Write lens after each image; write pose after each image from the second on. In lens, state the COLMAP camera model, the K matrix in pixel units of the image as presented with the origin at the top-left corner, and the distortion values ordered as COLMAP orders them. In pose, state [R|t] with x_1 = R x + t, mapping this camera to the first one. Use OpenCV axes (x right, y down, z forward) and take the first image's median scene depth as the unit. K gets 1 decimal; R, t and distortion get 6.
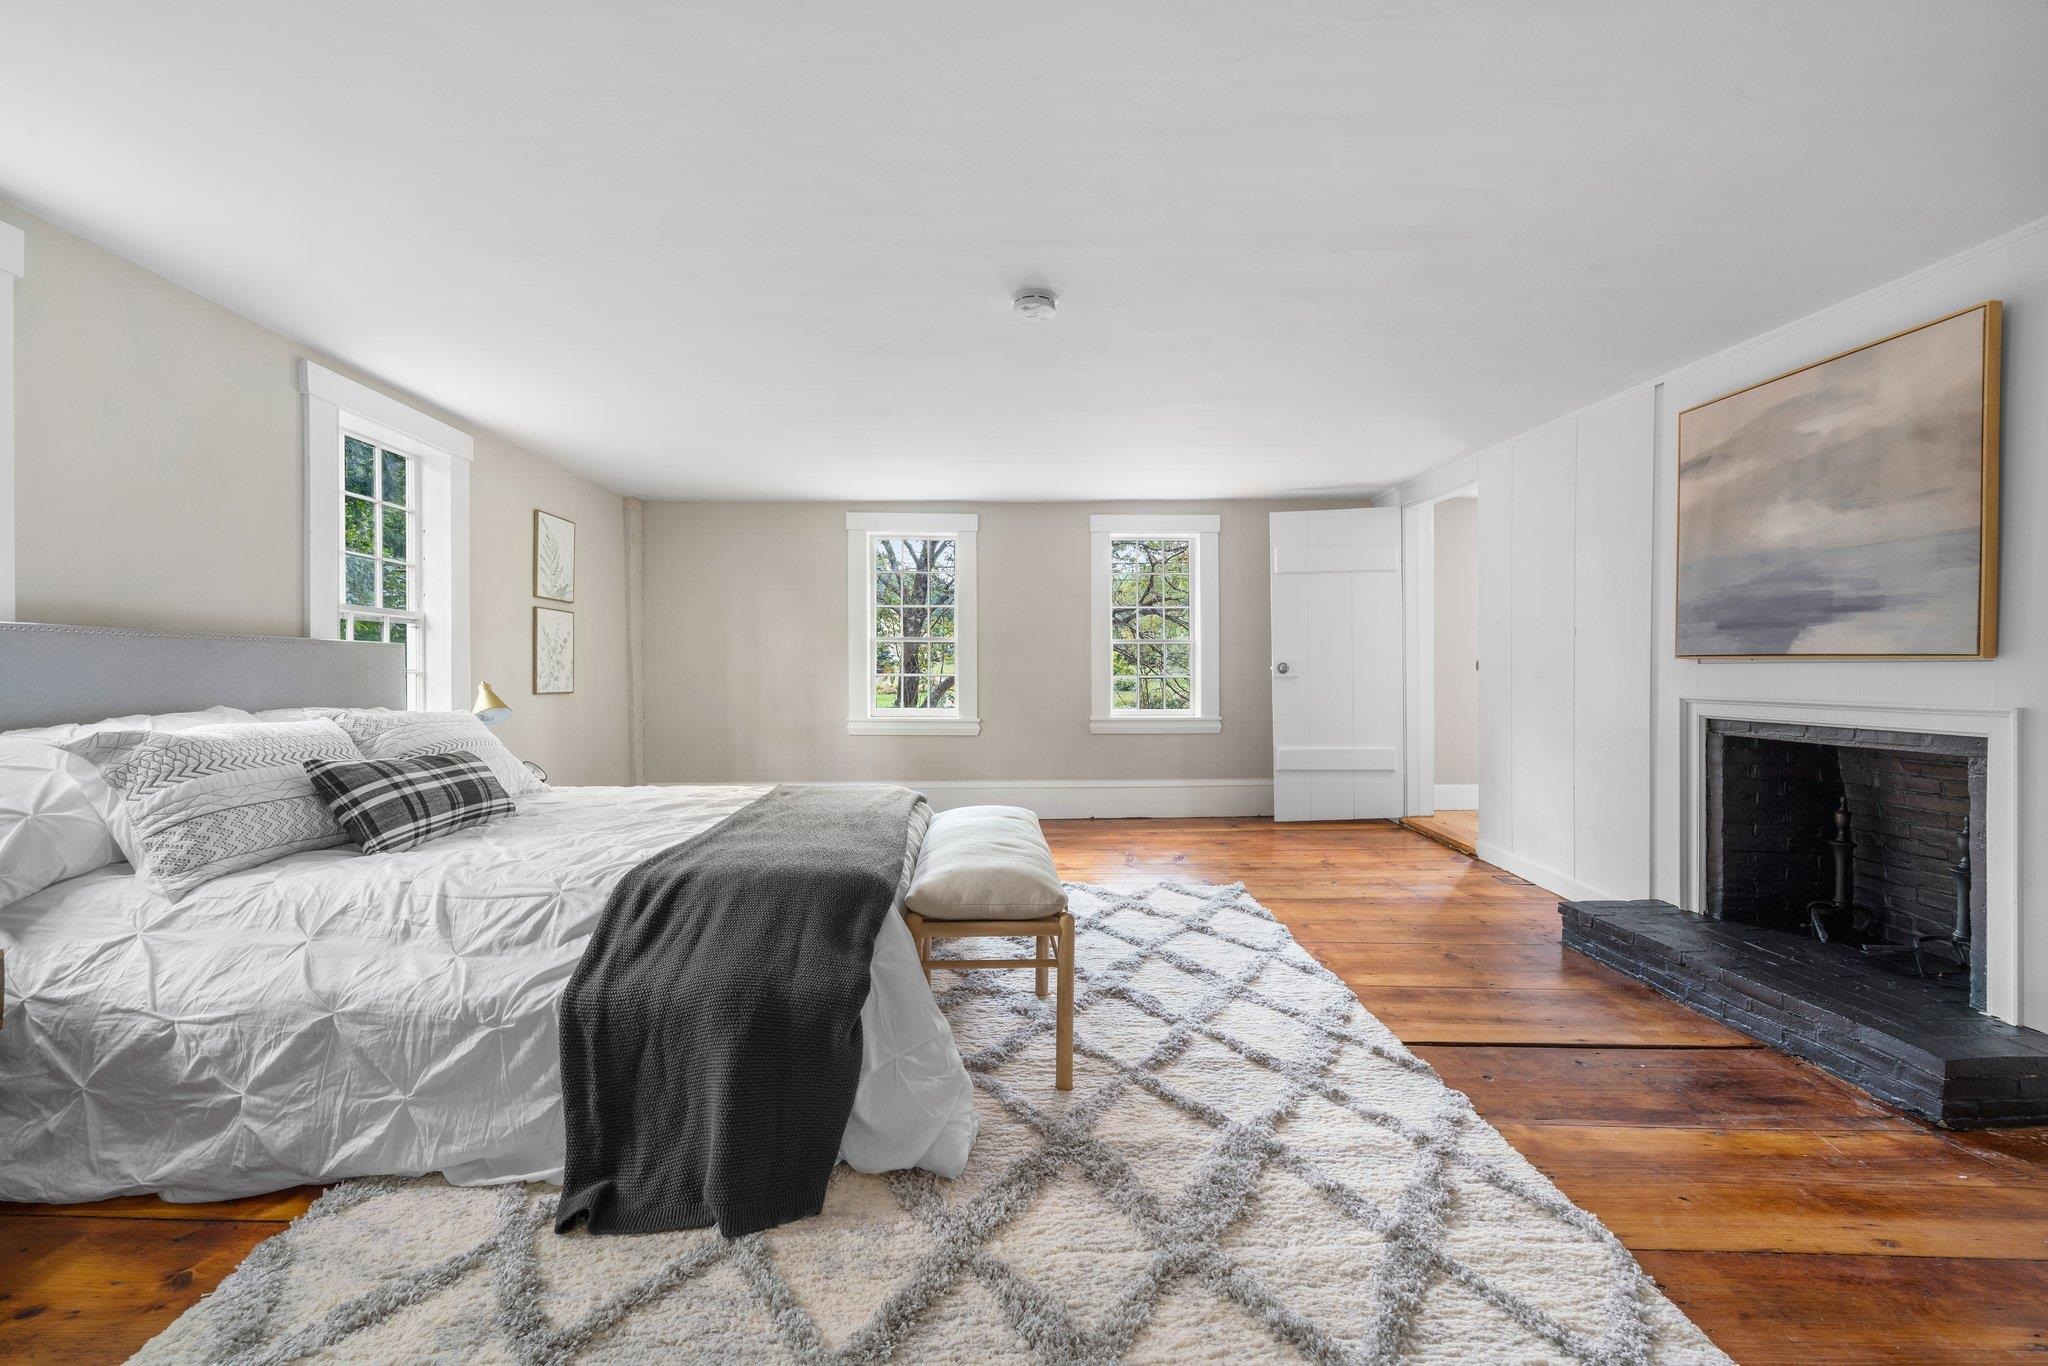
lens RADIAL K [[771.1, 0, 1020.9], [0, 771.1, 671.2], [0, 0, 1]] dist [-0.002961, -0.000157]
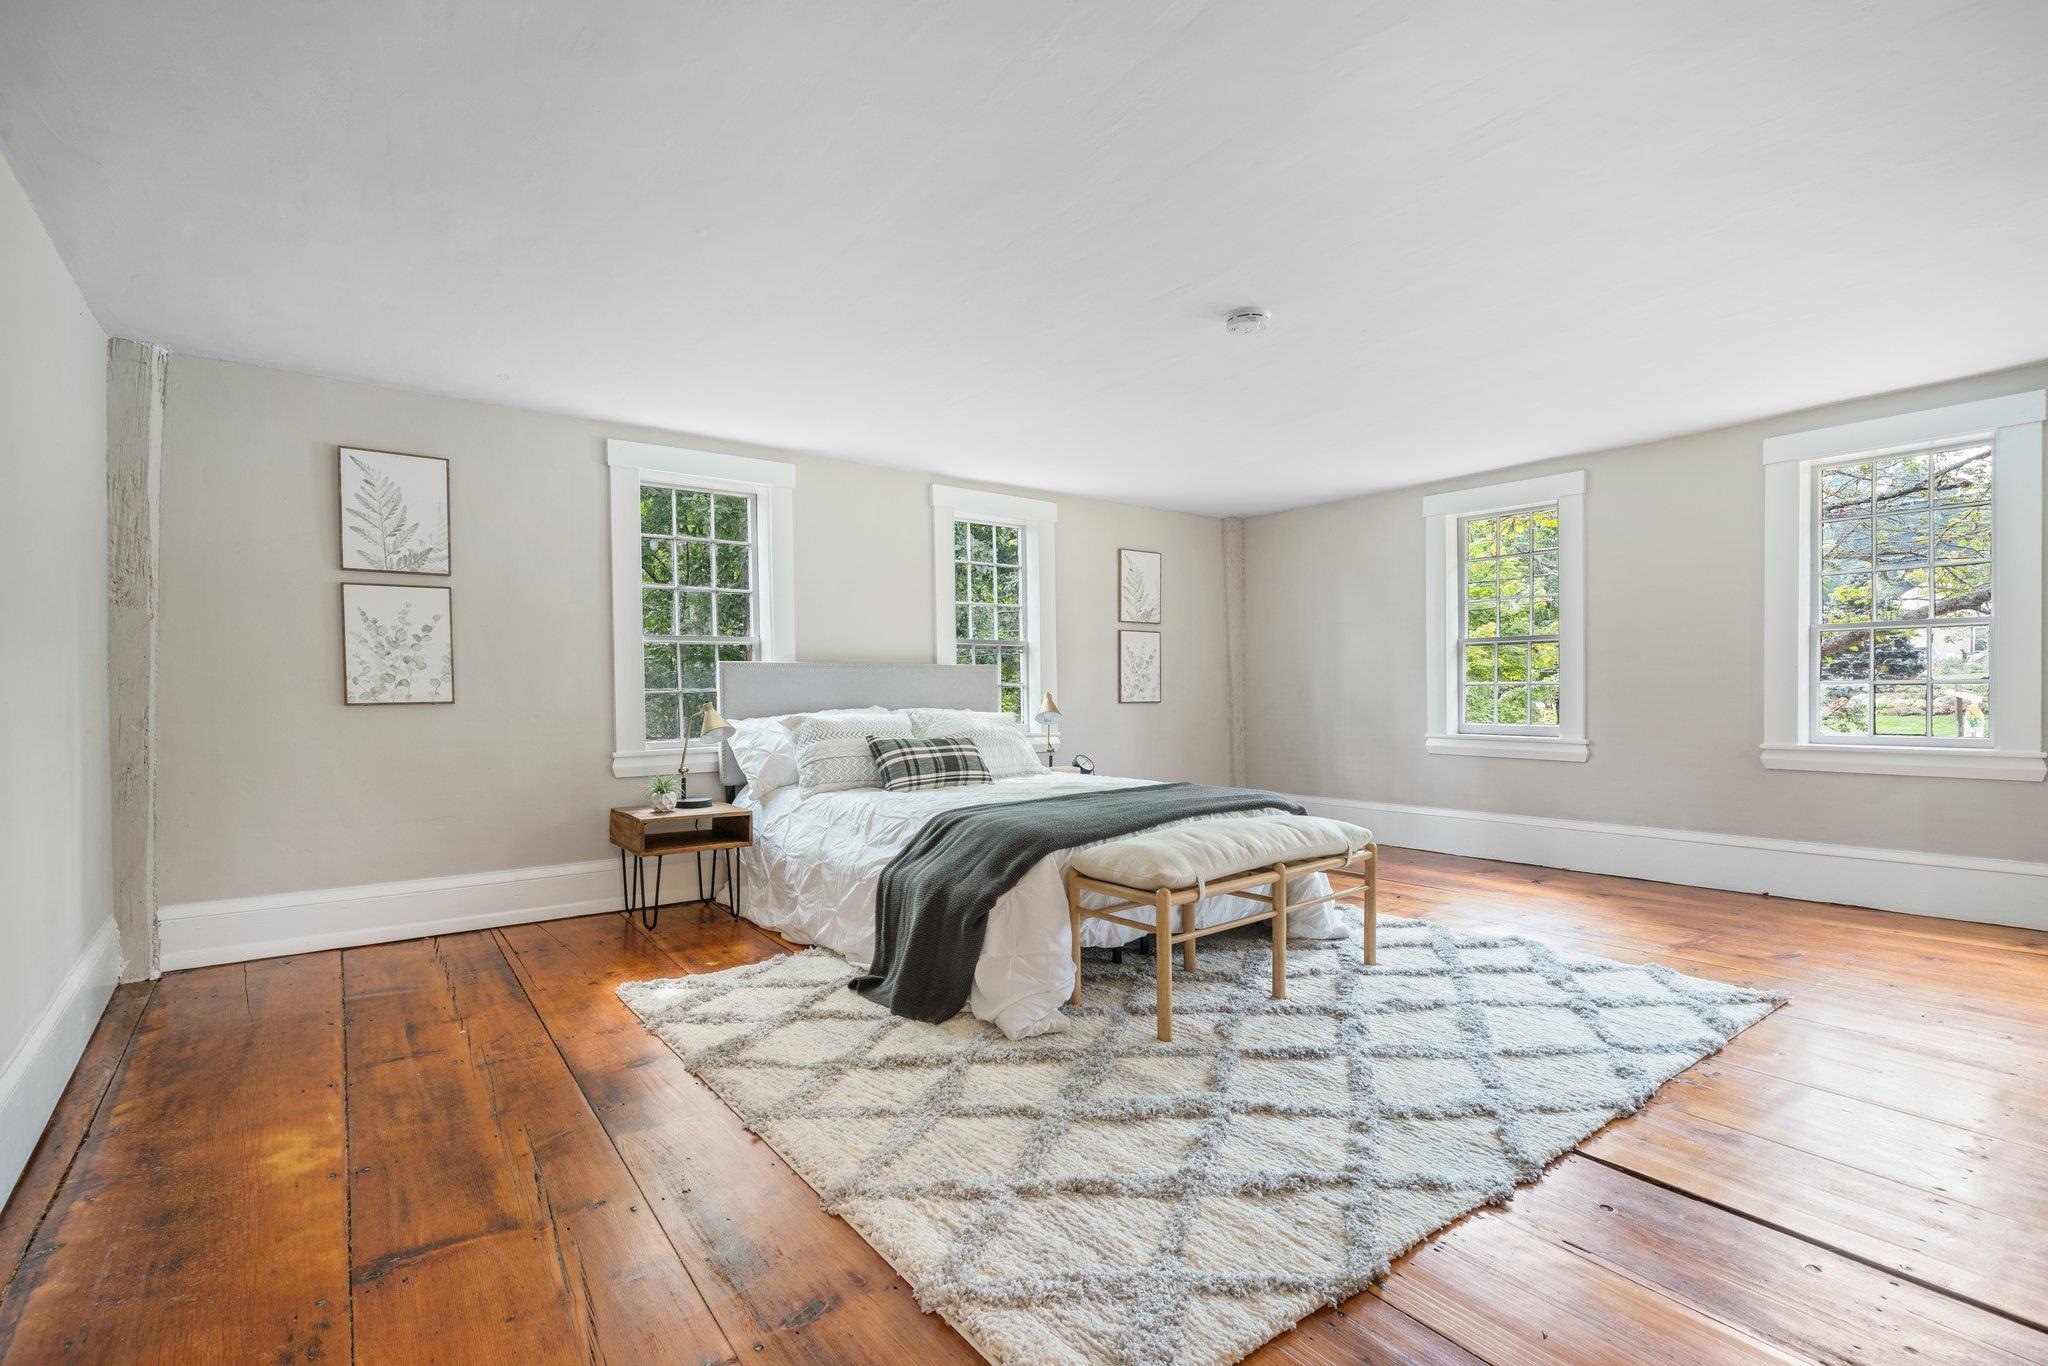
lens RADIAL K [[931.1, 0, 1024.8], [0, 931.1, 710.5], [0, 0, 1]] dist [-0.001224, -0.000184]
pose [[0.605914, 0.013340, -0.795418, 0.935291], [0.011065, 0.999621, 0.025193, 0.008014], [0.795453, -0.024066, 0.605537, -0.001710]]
